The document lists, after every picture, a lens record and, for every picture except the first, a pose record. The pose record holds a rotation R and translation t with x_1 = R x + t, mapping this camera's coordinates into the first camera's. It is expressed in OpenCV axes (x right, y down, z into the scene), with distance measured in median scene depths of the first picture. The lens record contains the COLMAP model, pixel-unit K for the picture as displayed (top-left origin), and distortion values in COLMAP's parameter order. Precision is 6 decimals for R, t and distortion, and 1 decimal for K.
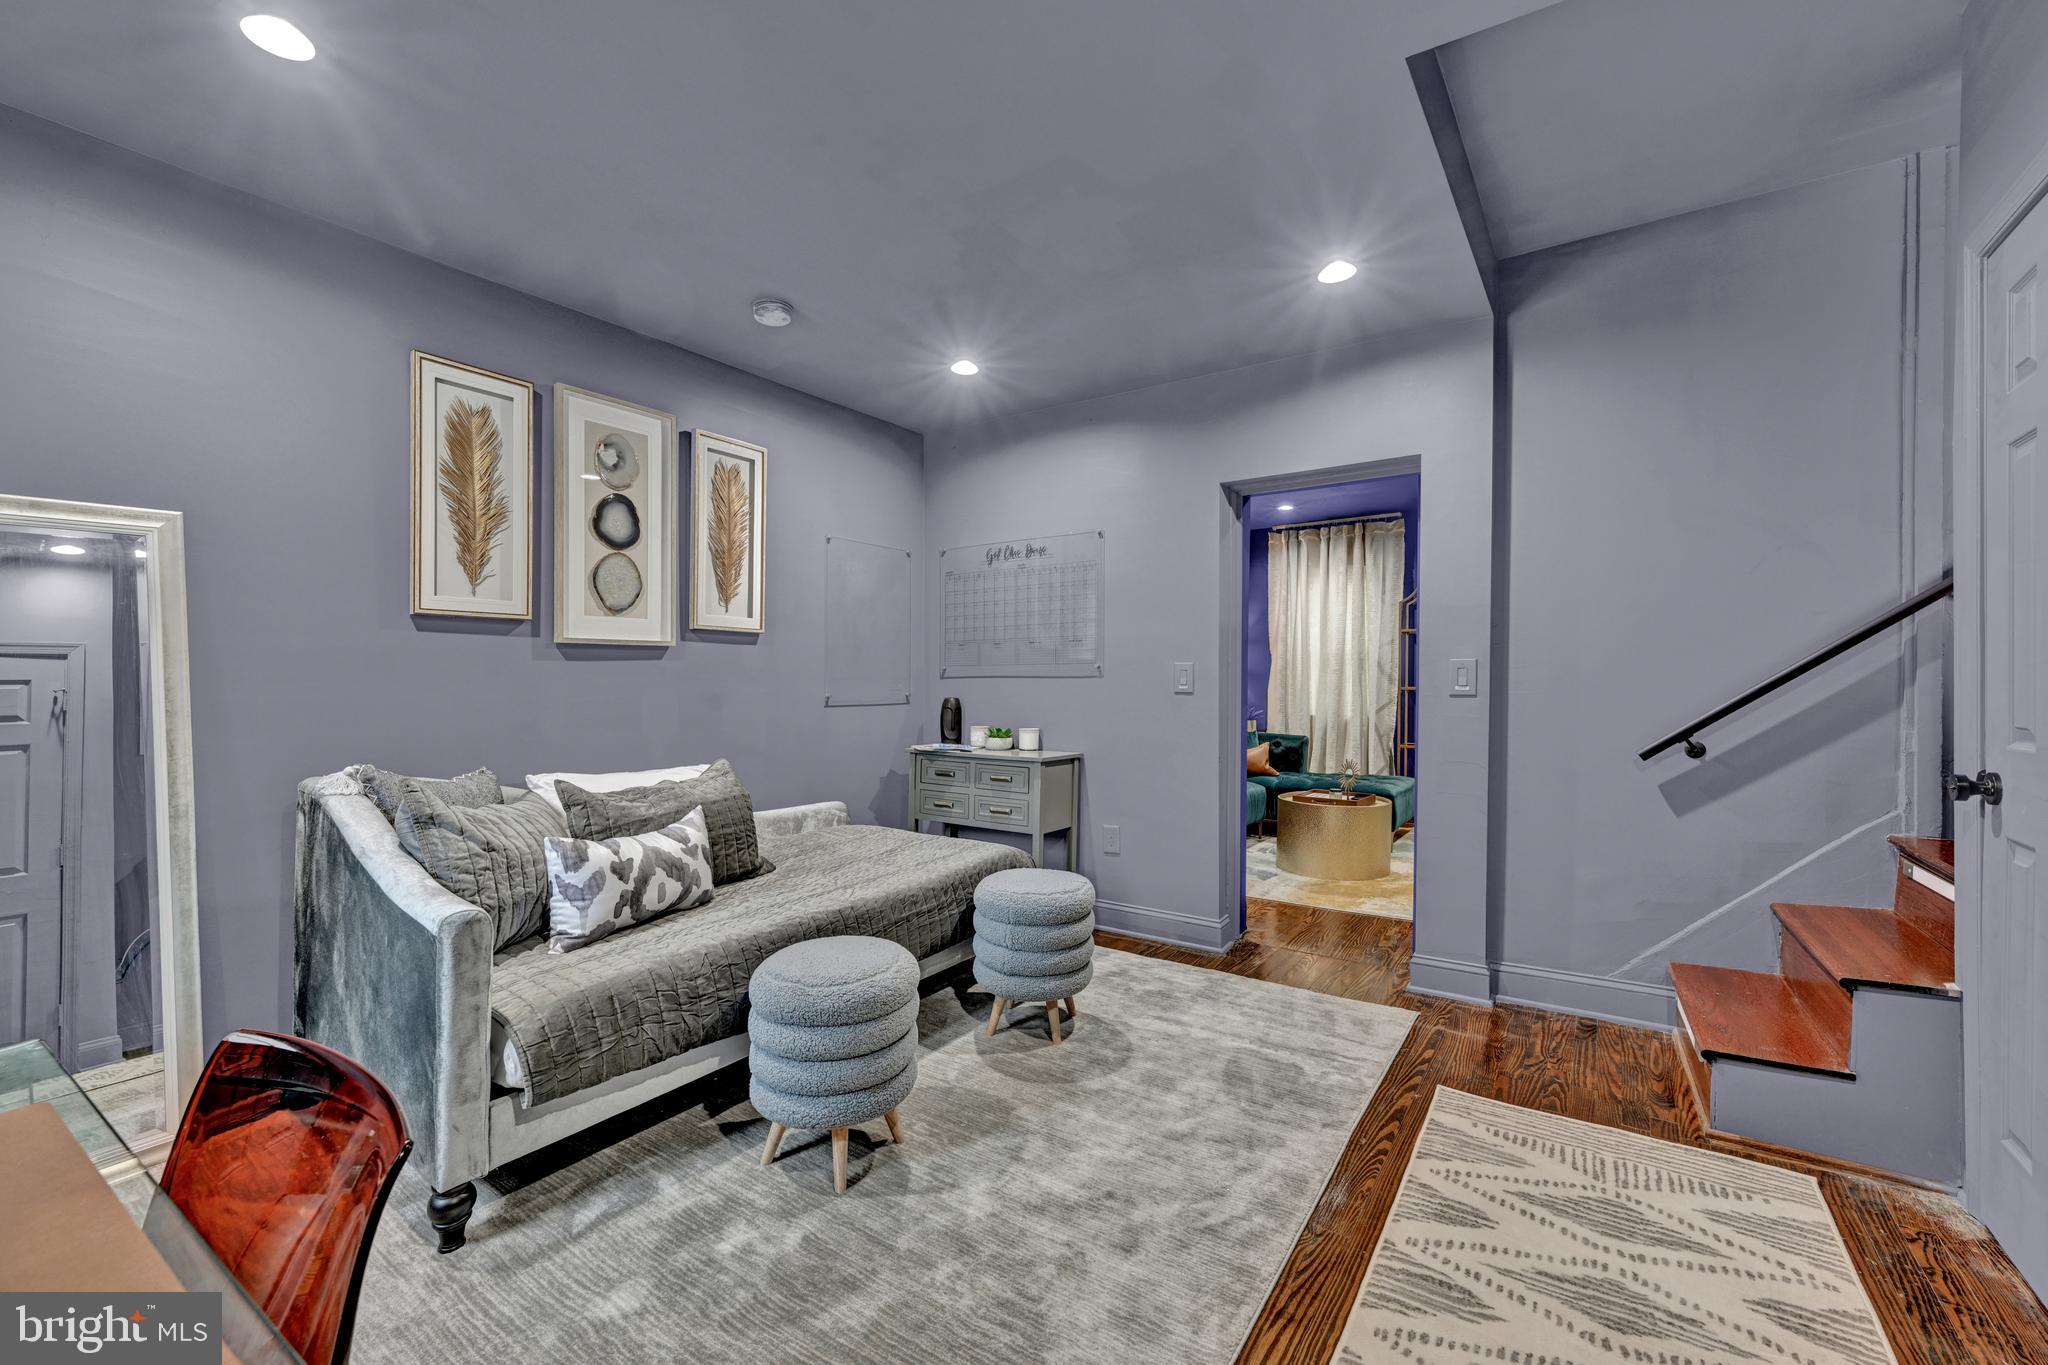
lens RADIAL K [[838.4, 0, 1029.9], [0, 838.4, 683.3], [0, 0, 1]] dist [-0.003490, 0.001117]
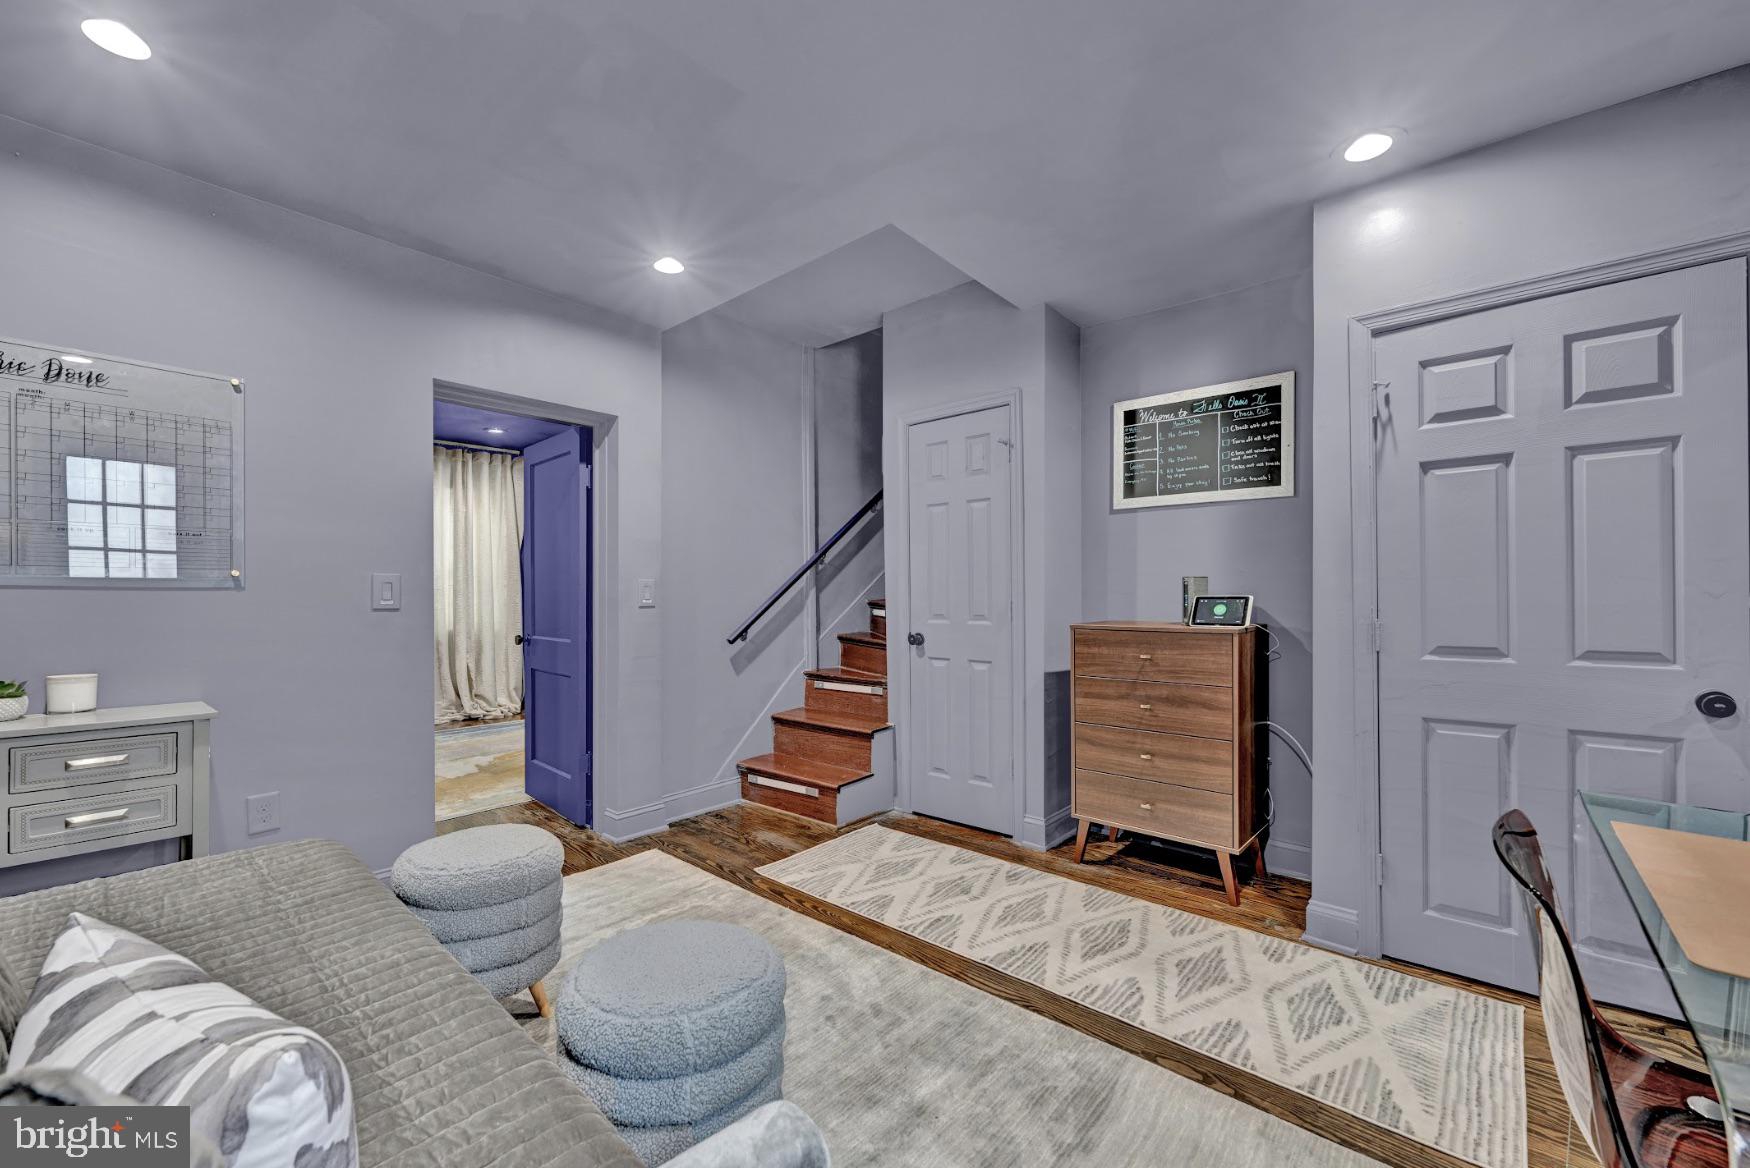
lens RADIAL K [[699.3, 0, 881.5], [0, 699.3, 595.3], [0, 0, 1]] dist [0.001048, 0.000055]
pose [[0.107326, 0.004294, 0.994215, -0.710420], [0.002924, 0.999985, -0.004635, 0.002596], [-0.994220, 0.003405, 0.107312, 0.637791]]
